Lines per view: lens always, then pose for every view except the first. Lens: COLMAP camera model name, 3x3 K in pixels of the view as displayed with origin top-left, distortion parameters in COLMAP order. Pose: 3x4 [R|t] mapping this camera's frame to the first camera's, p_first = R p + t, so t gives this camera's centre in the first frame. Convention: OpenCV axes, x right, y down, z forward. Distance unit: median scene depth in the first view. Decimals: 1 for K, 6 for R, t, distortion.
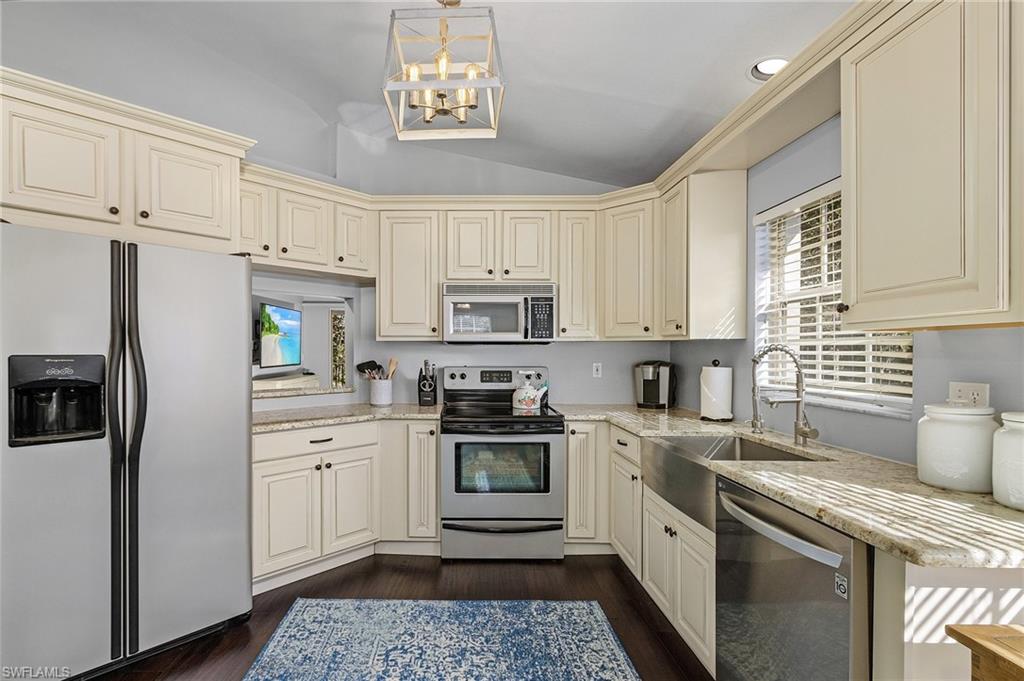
lens RADIAL K [[497.2, 0, 453.5], [0, 497.2, 352.2], [0, 0, 1]] dist [0.001738, -0.000279]
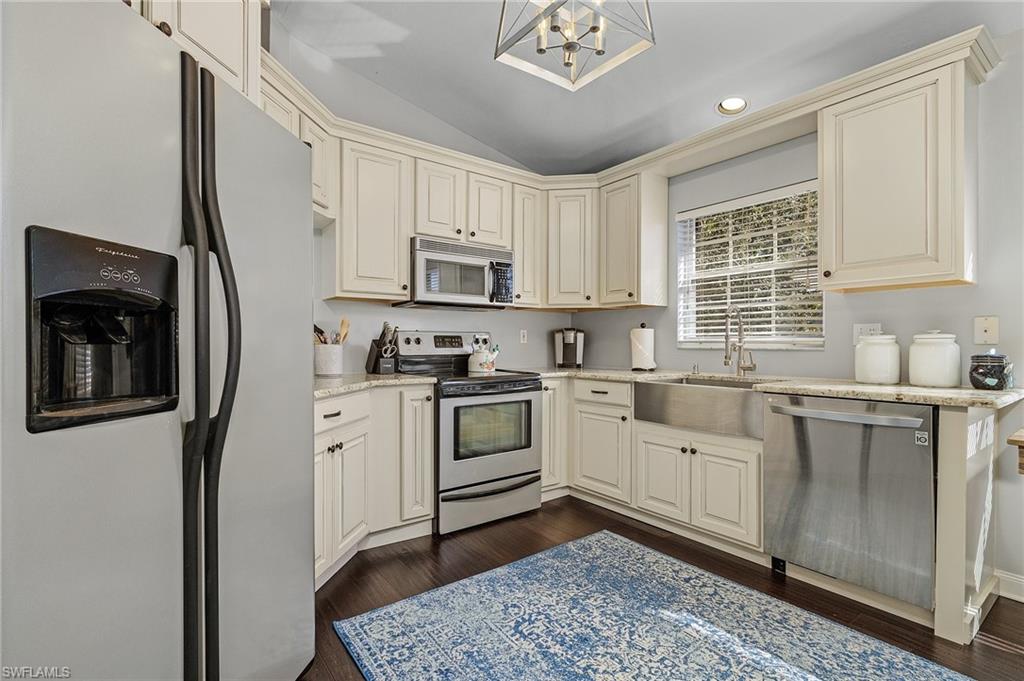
lens RADIAL K [[474.7, 0, 508.2], [0, 474.7, 343.8], [0, 0, 1]] dist [0.000623, -0.000168]
pose [[0.793517, -0.001823, 0.608545, -0.453965], [0.002640, 0.999996, -0.000447, 0.063497], [-0.608542, 0.001961, 0.793519, 0.229483]]
